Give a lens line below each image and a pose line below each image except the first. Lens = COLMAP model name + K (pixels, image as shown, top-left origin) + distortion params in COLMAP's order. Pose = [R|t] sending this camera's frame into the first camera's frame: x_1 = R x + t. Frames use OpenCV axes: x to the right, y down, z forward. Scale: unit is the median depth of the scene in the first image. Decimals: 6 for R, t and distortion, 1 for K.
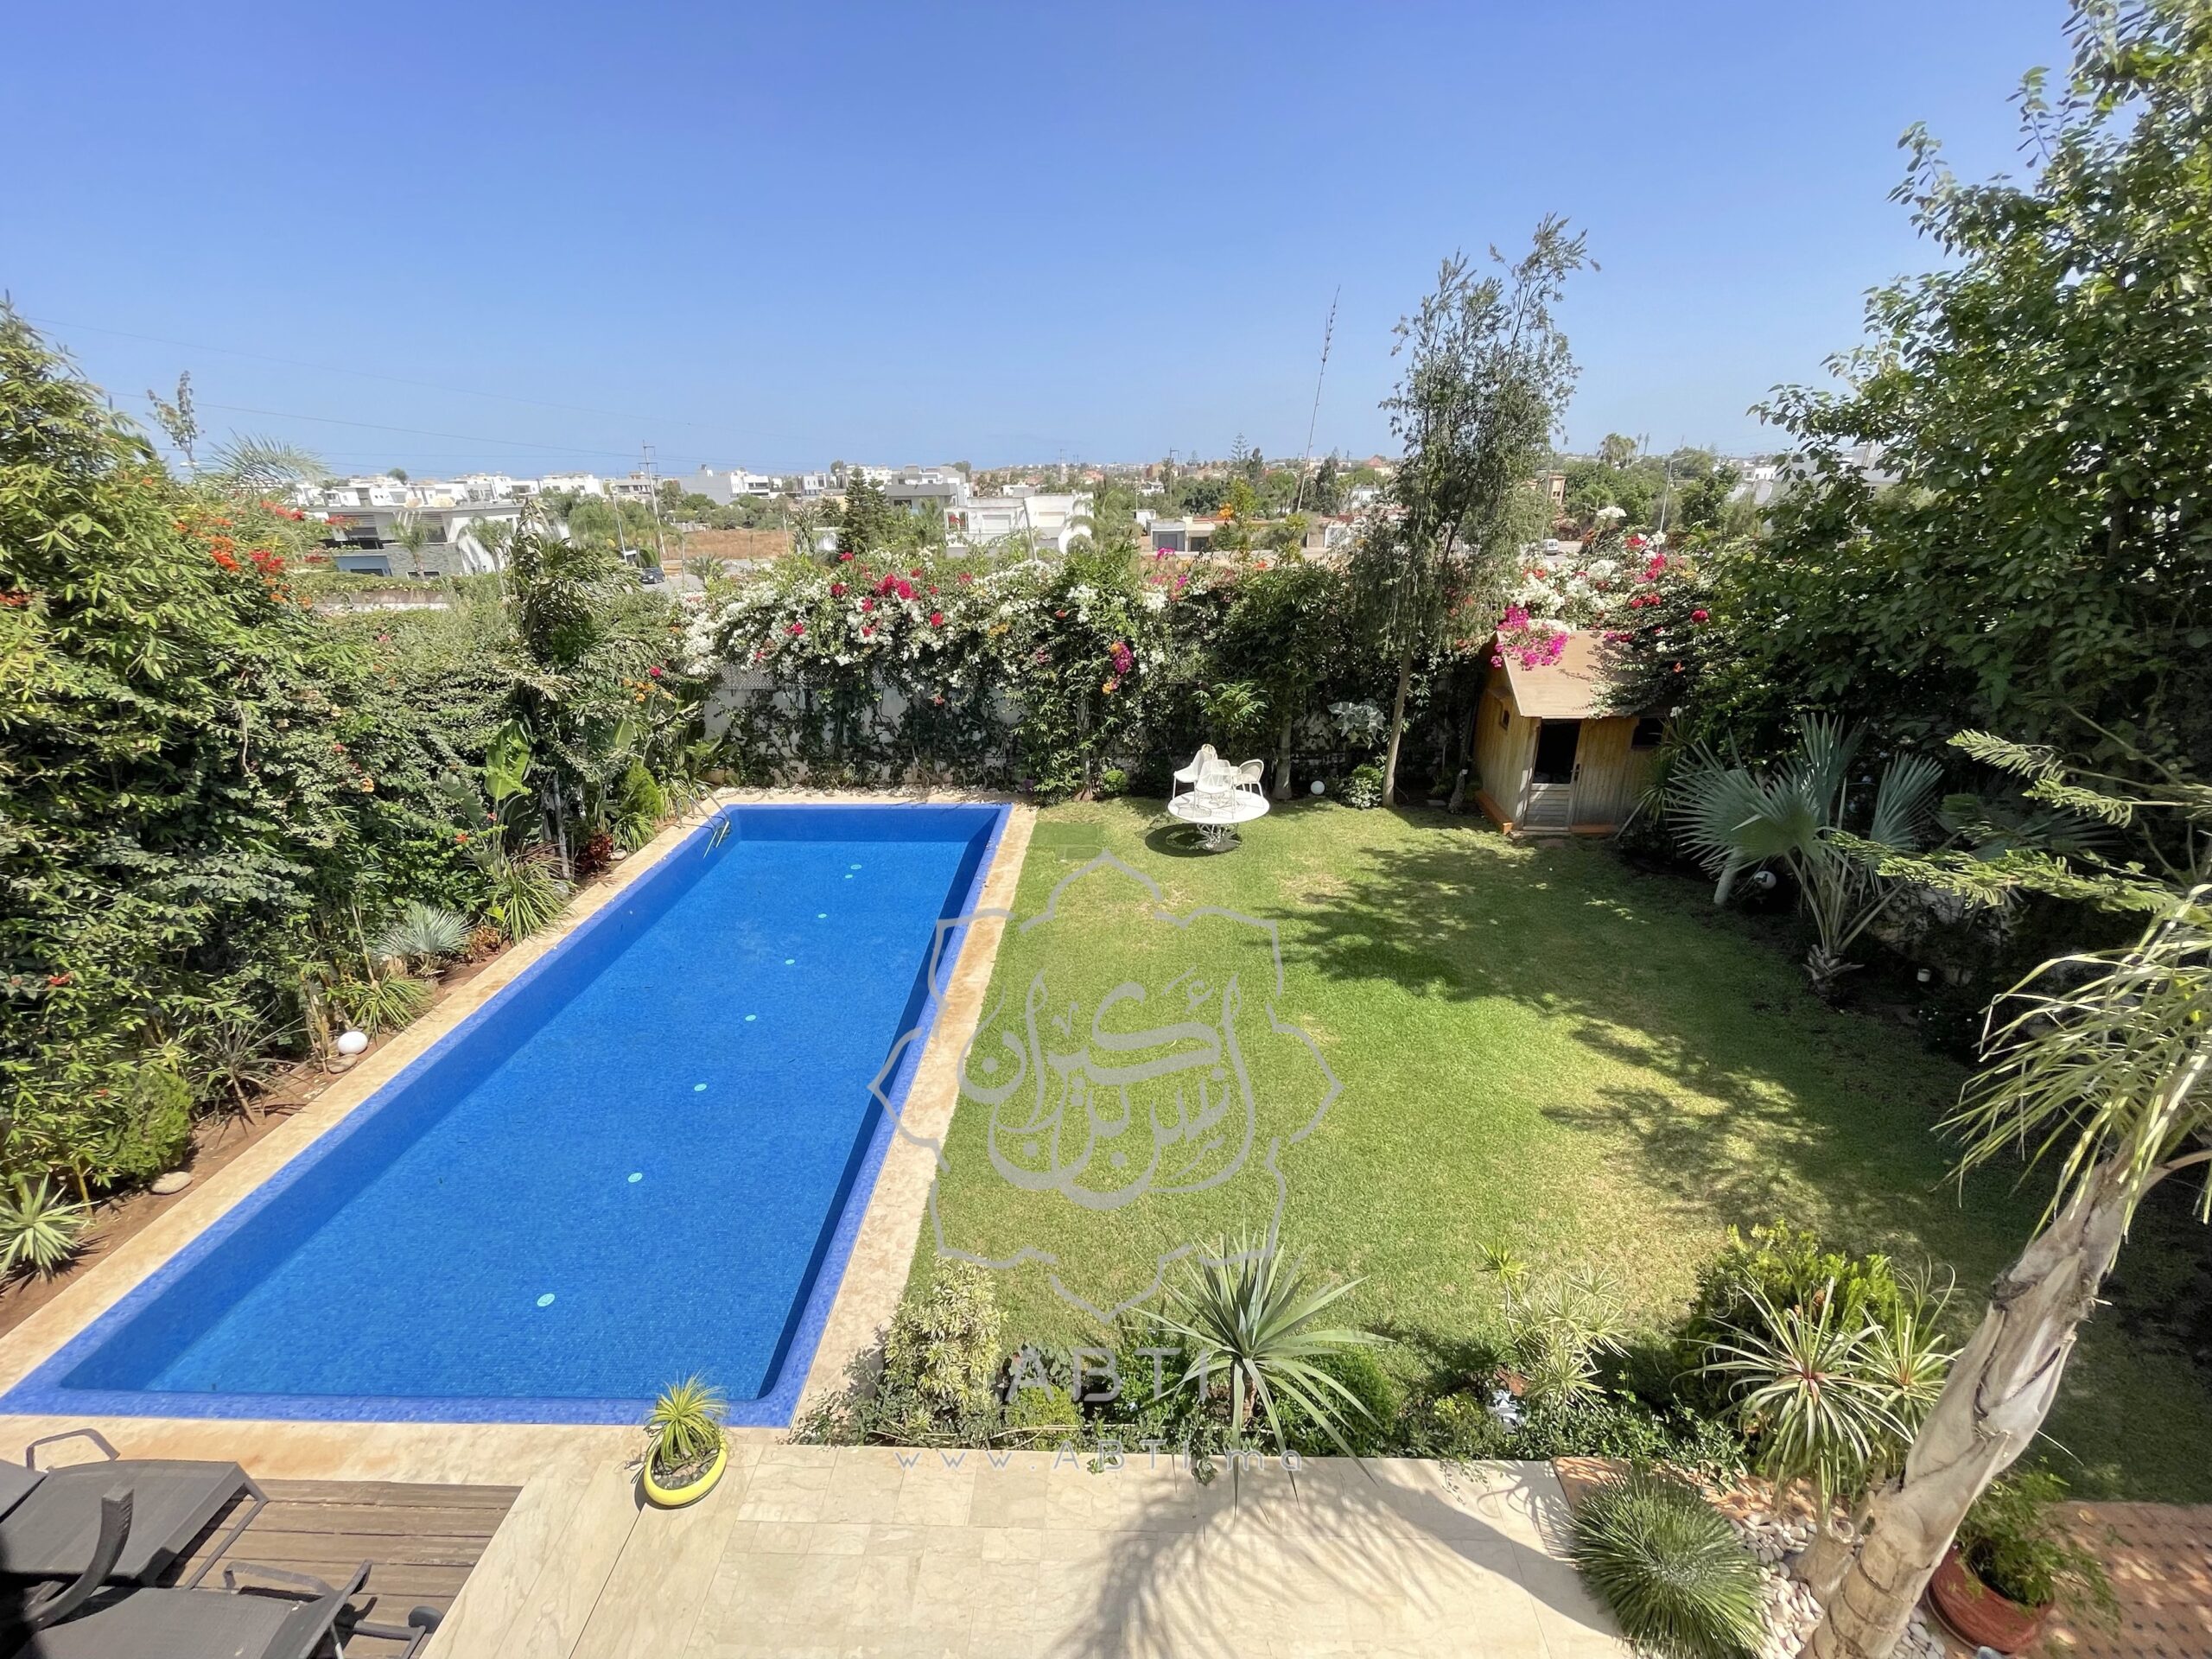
lens RADIAL K [[885.6, 0, 1093.1], [0, 885.6, 836.5], [0, 0, 1]] dist [-0.011697, 0.000426]
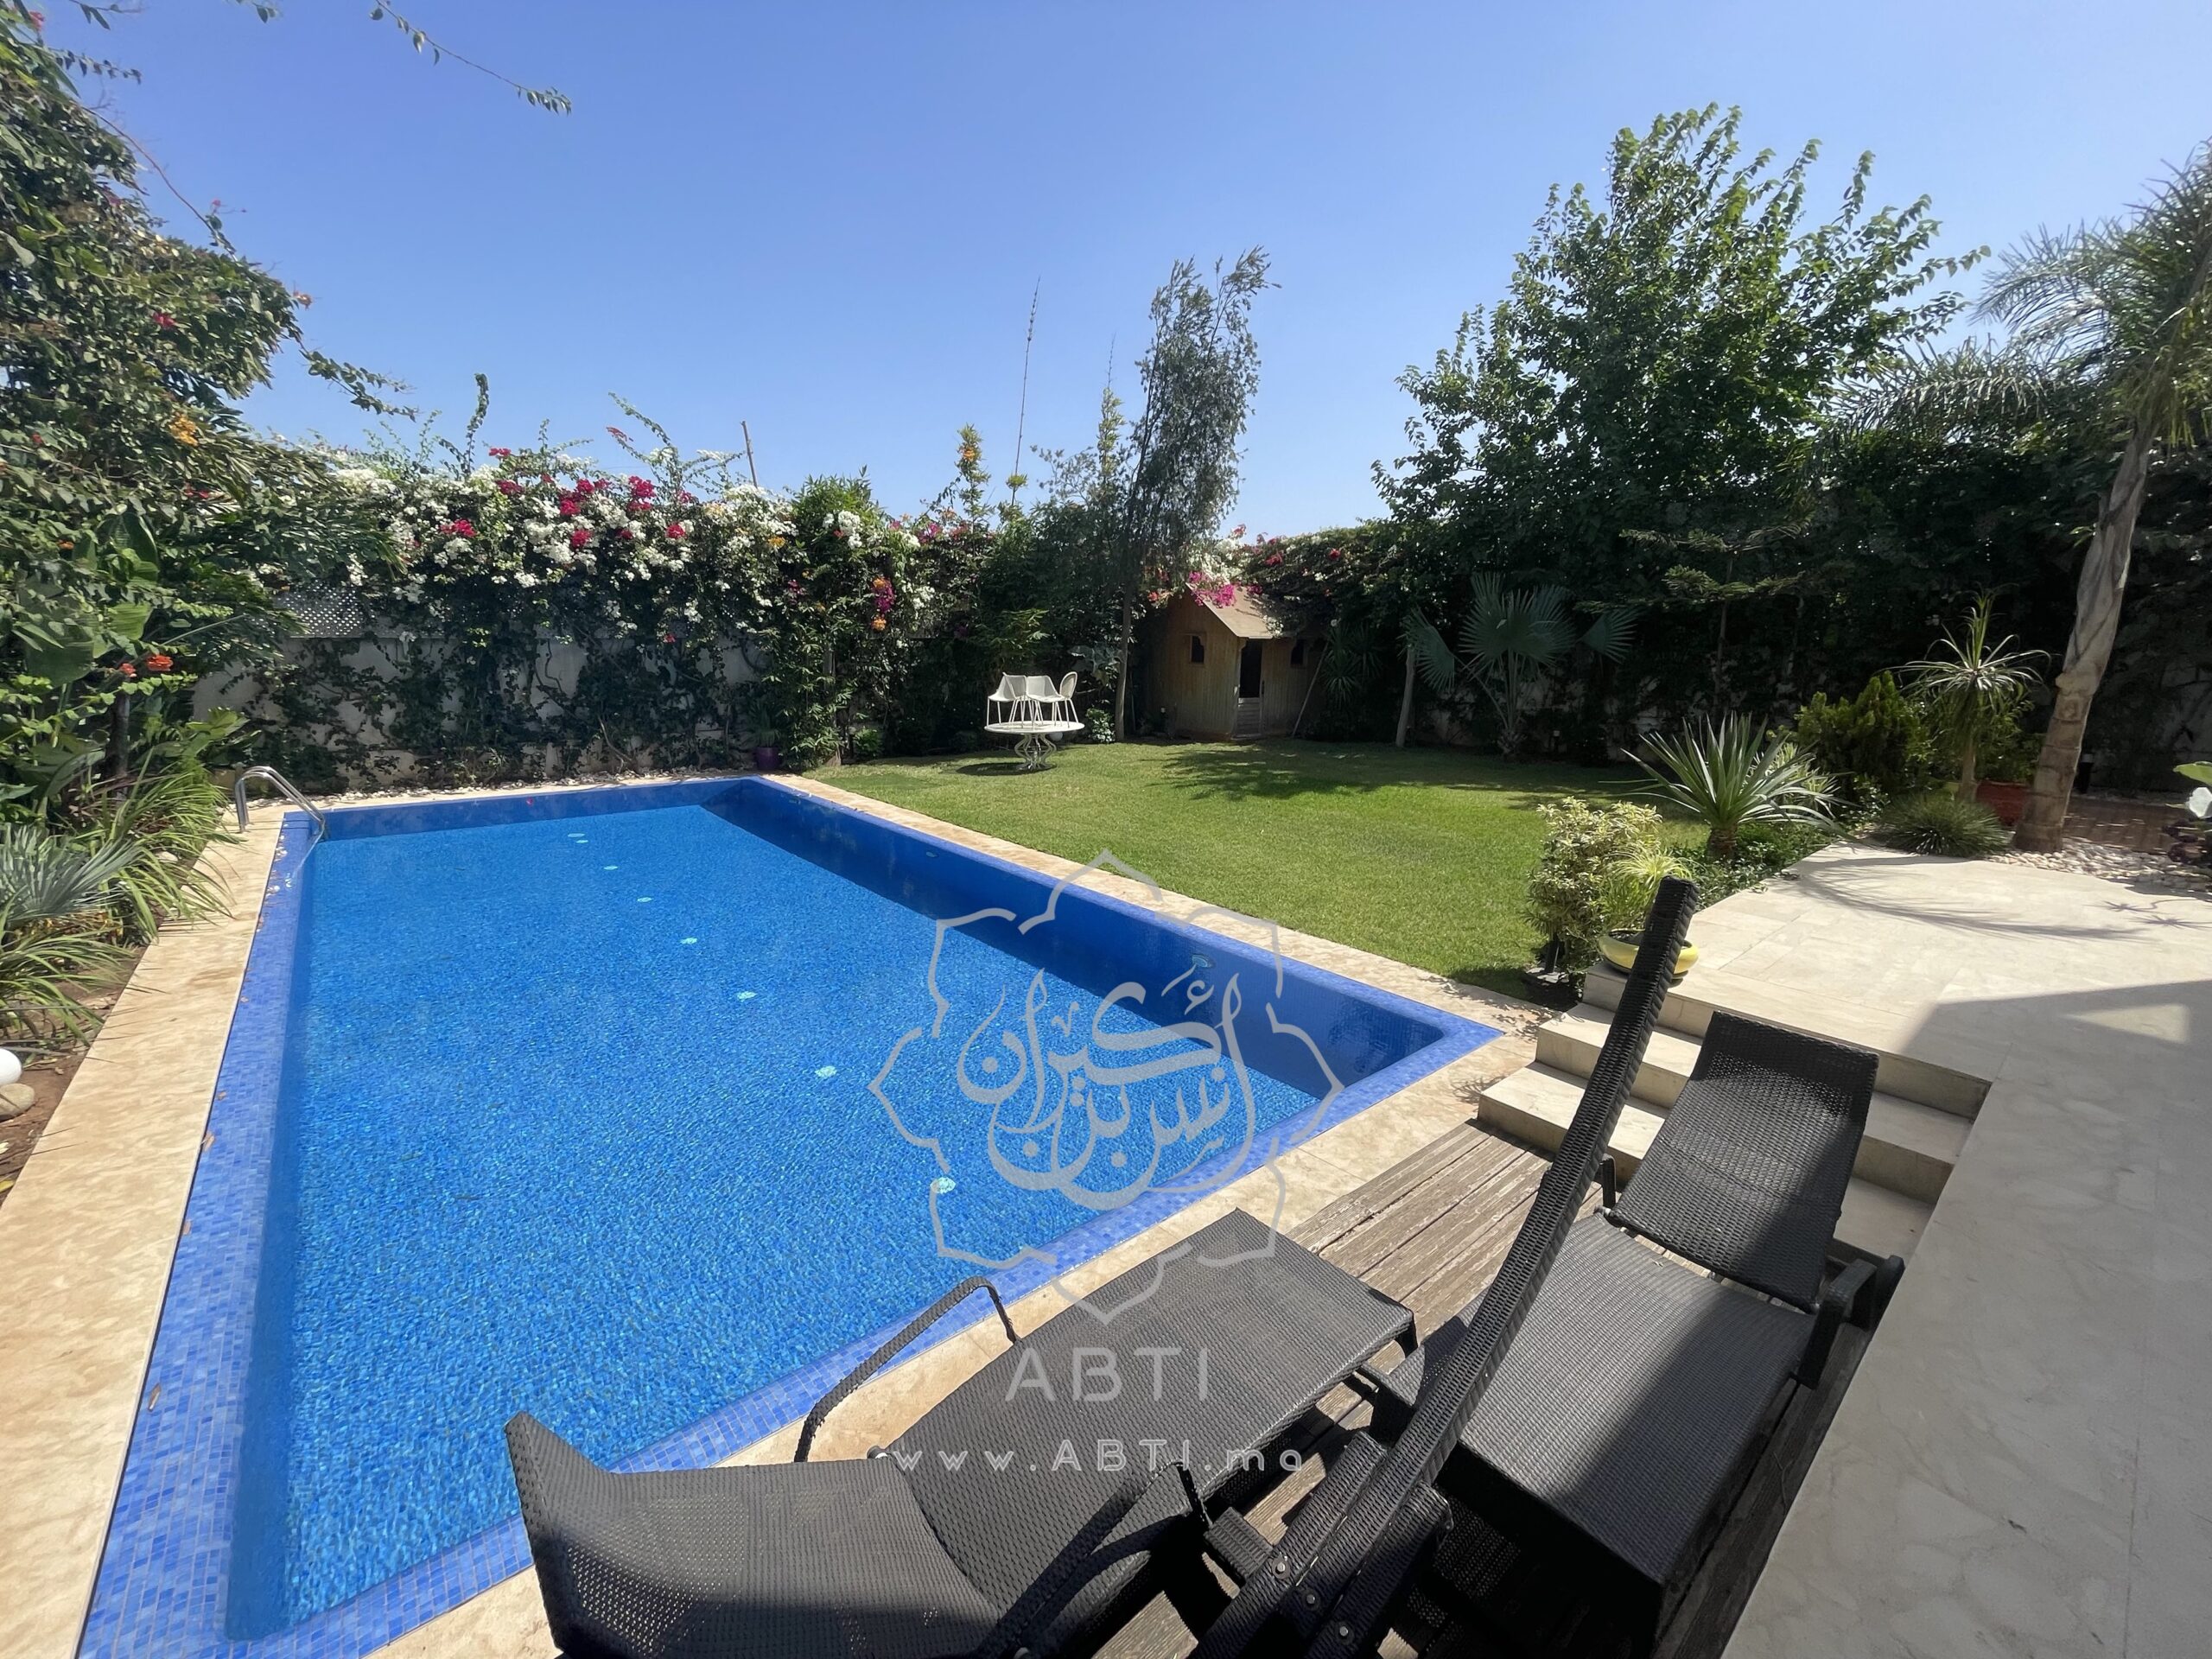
lens RADIAL K [[885.6, 0, 1098.5], [0, 885.6, 836.5], [0, 0, 1]] dist [-0.011697, 0.000426]
pose [[0.744241, -0.107807, 0.659153, -0.425100], [0.213539, 0.973497, -0.081885, 0.163756], [-0.632855, 0.201697, 0.747537, 0.196015]]
